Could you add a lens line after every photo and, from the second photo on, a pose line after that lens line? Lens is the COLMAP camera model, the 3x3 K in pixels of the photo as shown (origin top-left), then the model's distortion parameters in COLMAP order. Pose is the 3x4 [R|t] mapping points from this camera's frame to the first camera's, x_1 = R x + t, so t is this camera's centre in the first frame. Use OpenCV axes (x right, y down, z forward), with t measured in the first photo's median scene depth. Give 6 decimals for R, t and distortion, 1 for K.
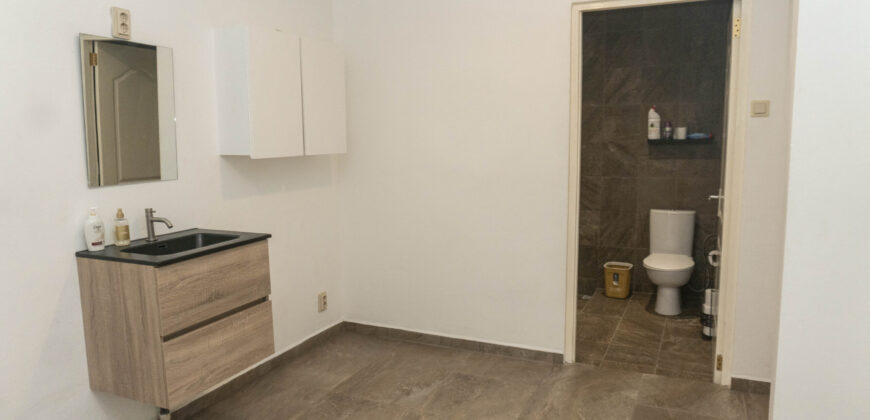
lens RADIAL K [[584.3, 0, 431.1], [0, 584.3, 209.2], [0, 0, 1]] dist [-0.026370, 0.000312]
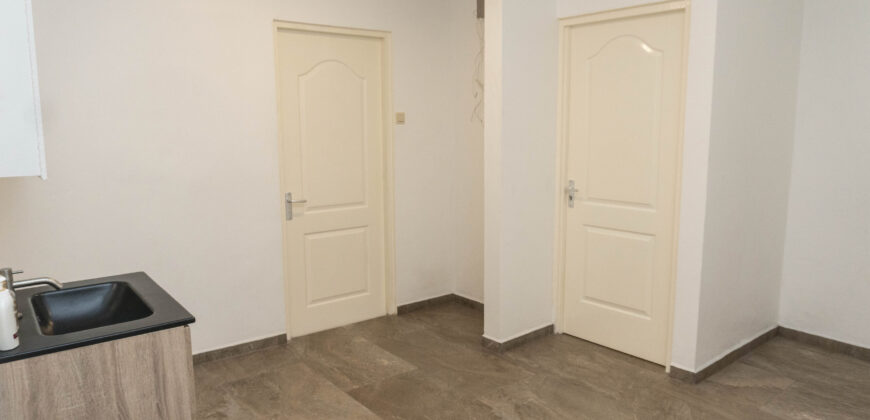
lens RADIAL K [[584.3, 0, 433.9], [0, 584.3, 209.5], [0, 0, 1]] dist [-0.026370, 0.000312]
pose [[0.459833, -0.127673, 0.878780, -0.703656], [0.113872, 0.989918, 0.084234, -0.058590], [-0.880674, 0.061335, 0.469735, 0.243339]]
